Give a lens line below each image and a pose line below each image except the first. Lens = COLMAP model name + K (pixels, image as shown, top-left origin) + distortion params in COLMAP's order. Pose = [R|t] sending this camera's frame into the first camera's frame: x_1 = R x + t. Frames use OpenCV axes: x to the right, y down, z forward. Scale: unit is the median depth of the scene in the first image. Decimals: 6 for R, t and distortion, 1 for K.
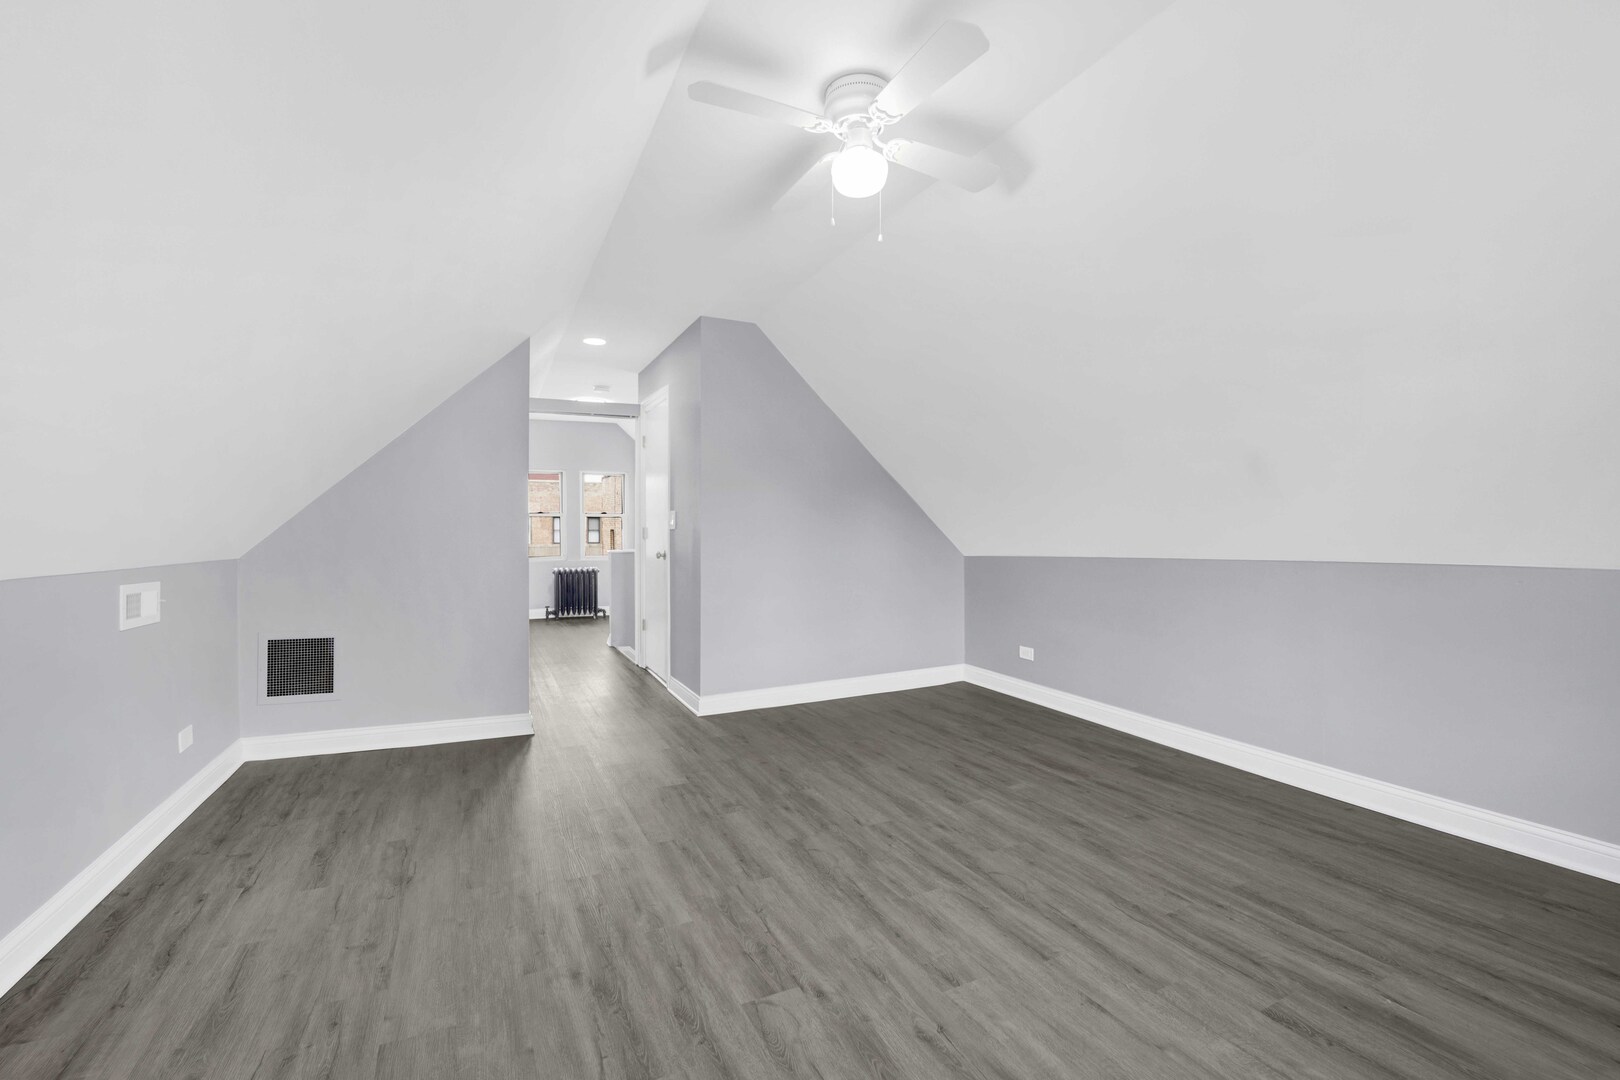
lens RADIAL K [[677.1, 0, 810.7], [0, 677.1, 530.2], [0, 0, 1]] dist [-0.017321, -0.002613]
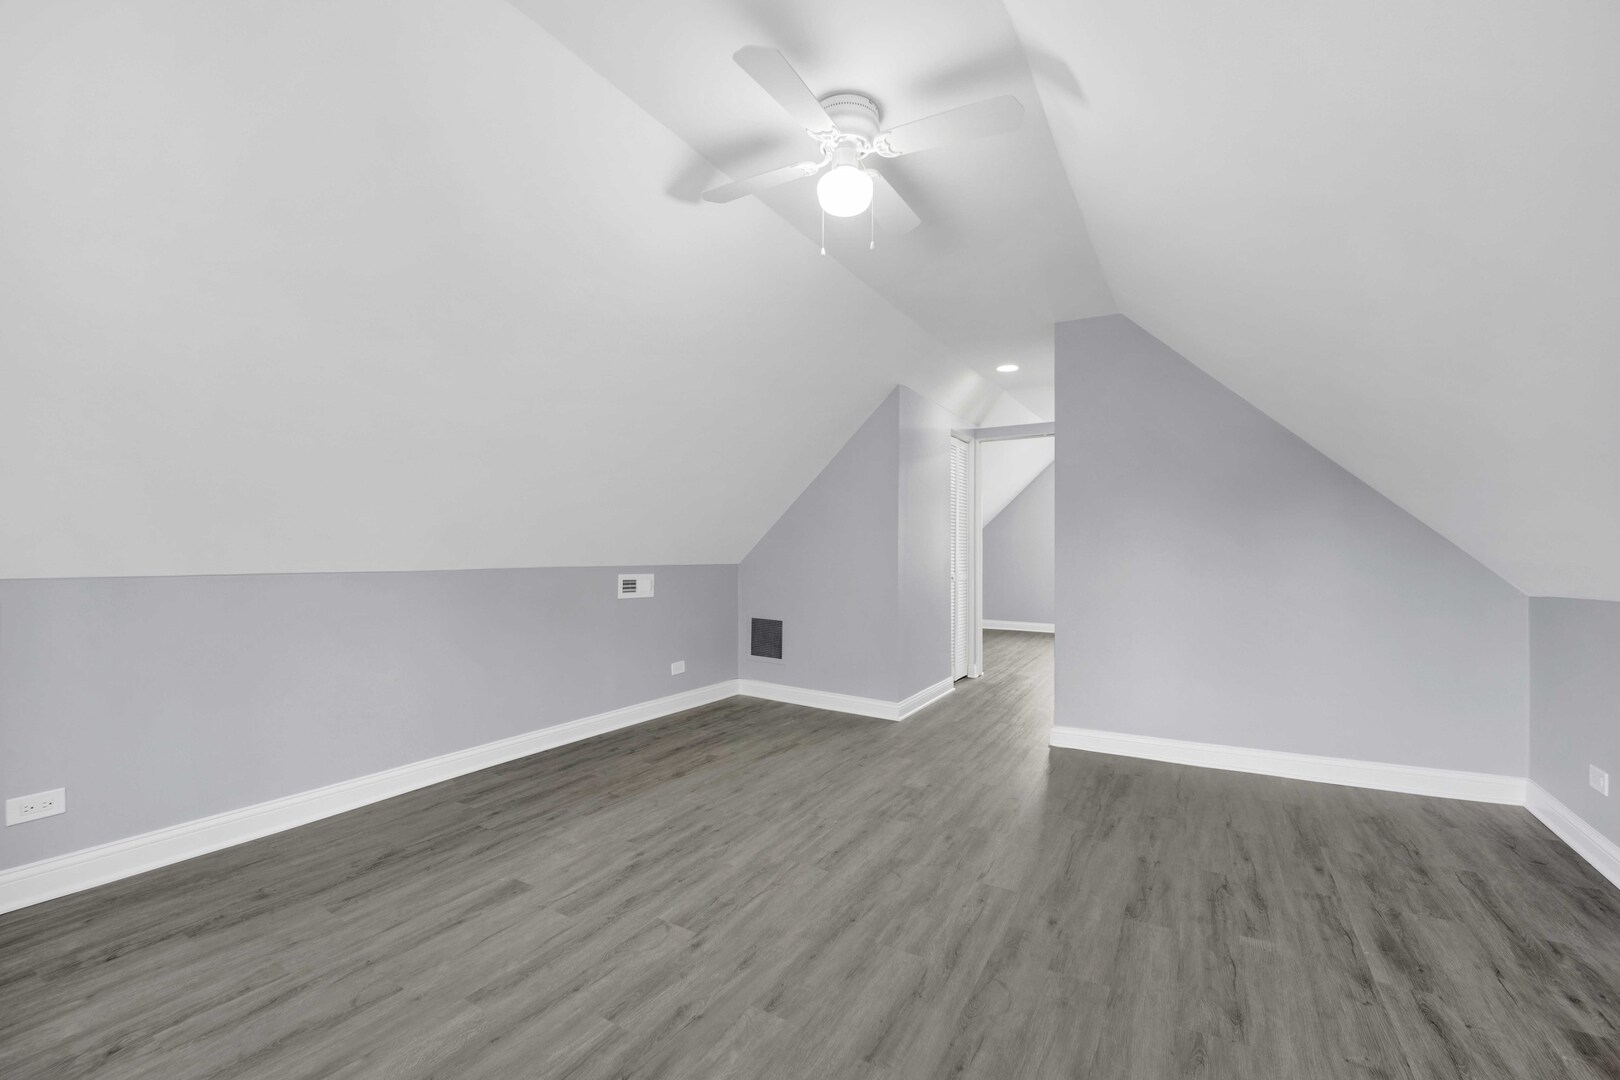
lens RADIAL K [[677.1, 0, 818.0], [0, 677.1, 543.8], [0, 0, 1]] dist [-0.017321, -0.002613]
pose [[0.558936, 0.000121, -0.829211, 0.755557], [-0.006583, 0.999969, -0.004292, 0.002838], [0.829185, 0.007858, 0.558920, 0.361588]]
